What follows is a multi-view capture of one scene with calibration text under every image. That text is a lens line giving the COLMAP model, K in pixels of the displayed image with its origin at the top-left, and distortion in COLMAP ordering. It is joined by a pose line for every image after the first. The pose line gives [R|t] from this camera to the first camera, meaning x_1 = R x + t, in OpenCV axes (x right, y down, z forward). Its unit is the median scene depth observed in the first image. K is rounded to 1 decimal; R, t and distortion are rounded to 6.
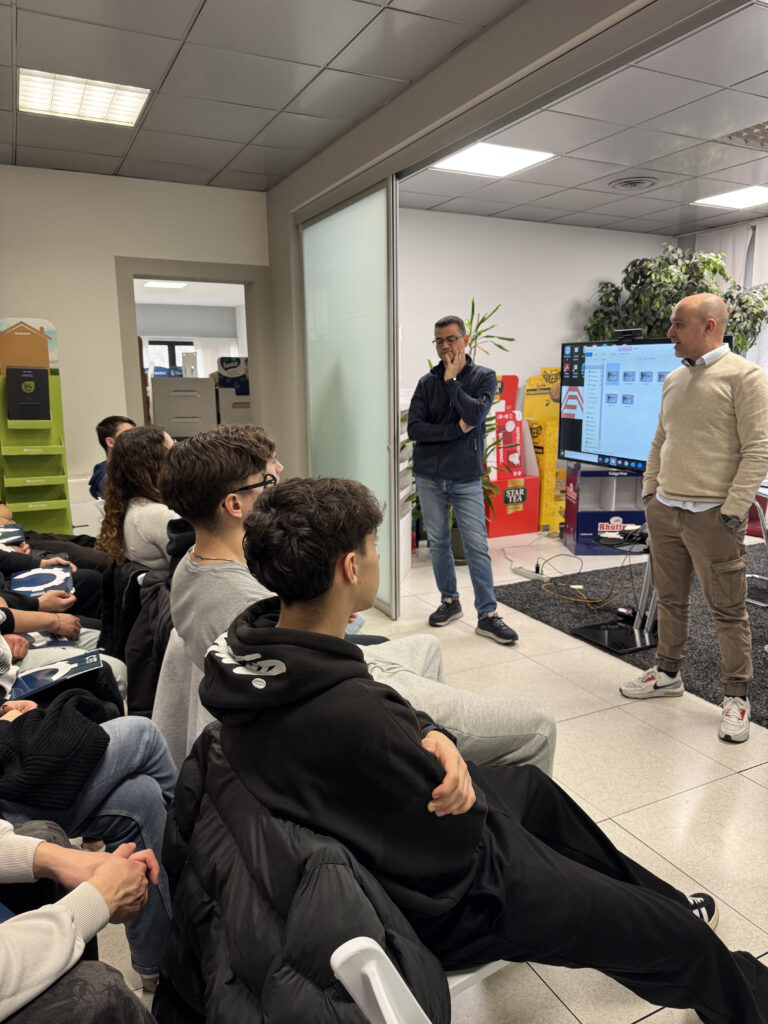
lens RADIAL K [[727.8, 0, 384.3], [0, 727.8, 512.9], [0, 0, 1]] dist [-0.036148, -0.001797]
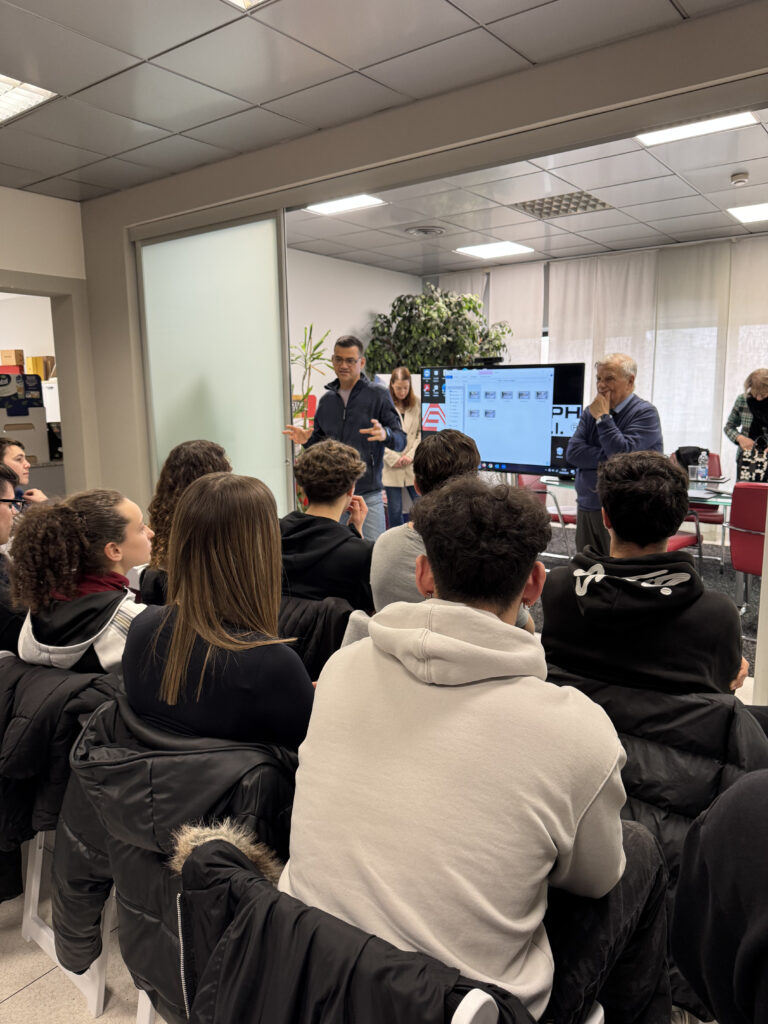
lens RADIAL K [[727.8, 0, 376.6], [0, 727.8, 517.3], [0, 0, 1]] dist [-0.036148, -0.001797]
pose [[0.910877, -0.057399, 0.408667, -0.313581], [0.068139, 0.997607, -0.011757, 0.015513], [-0.407014, 0.038555, 0.912608, -0.023687]]
